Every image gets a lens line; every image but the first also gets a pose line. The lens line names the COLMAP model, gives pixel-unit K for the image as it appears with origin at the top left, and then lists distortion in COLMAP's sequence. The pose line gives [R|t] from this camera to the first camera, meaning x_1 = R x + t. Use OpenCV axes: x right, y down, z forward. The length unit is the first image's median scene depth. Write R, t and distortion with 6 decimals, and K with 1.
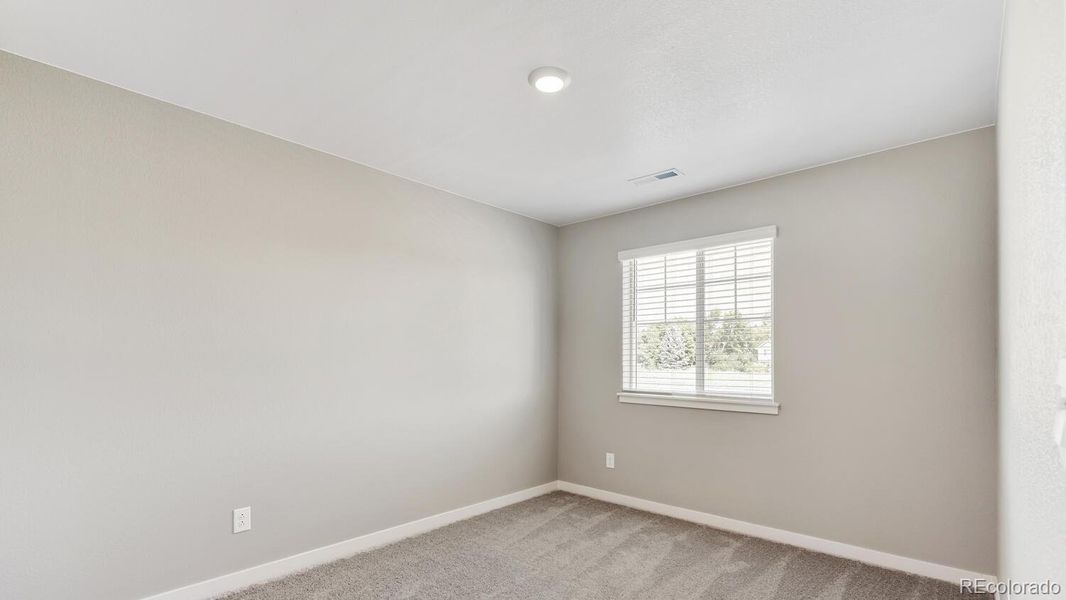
lens RADIAL K [[555.5, 0, 537.3], [0, 555.5, 294.1], [0, 0, 1]] dist [-0.012944, -0.000005]
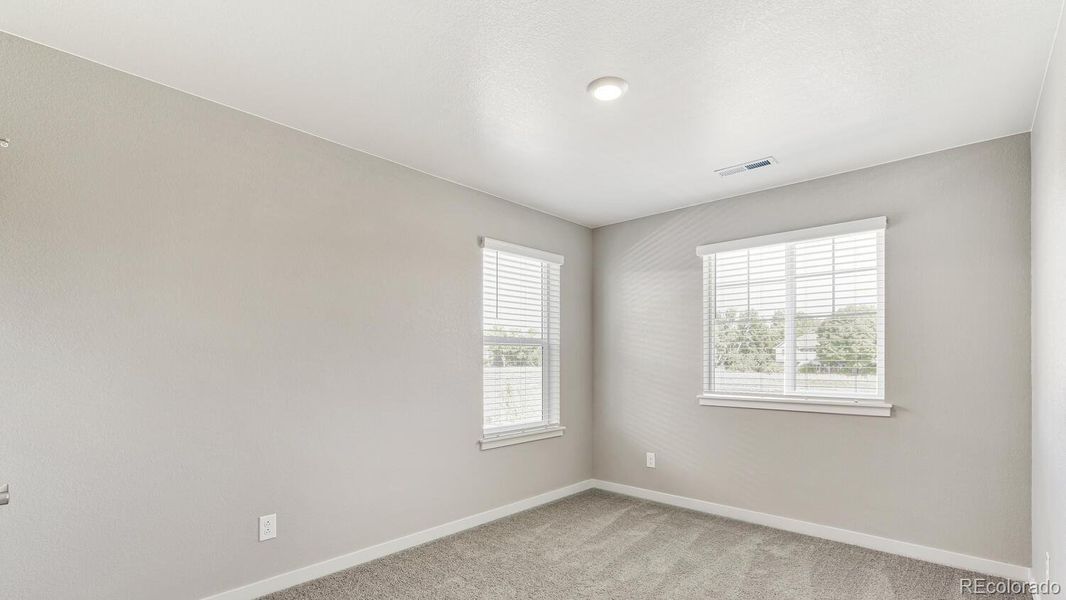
lens RADIAL K [[478.9, 0, 533.0], [0, 478.9, 300.0], [0, 0, 1]] dist [-0.011022, 0.000109]
pose [[0.997659, 0.004802, 0.068220, -0.168299], [-0.004343, 0.999967, -0.006880, 0.020453], [-0.068251, 0.006568, 0.997647, 0.174287]]
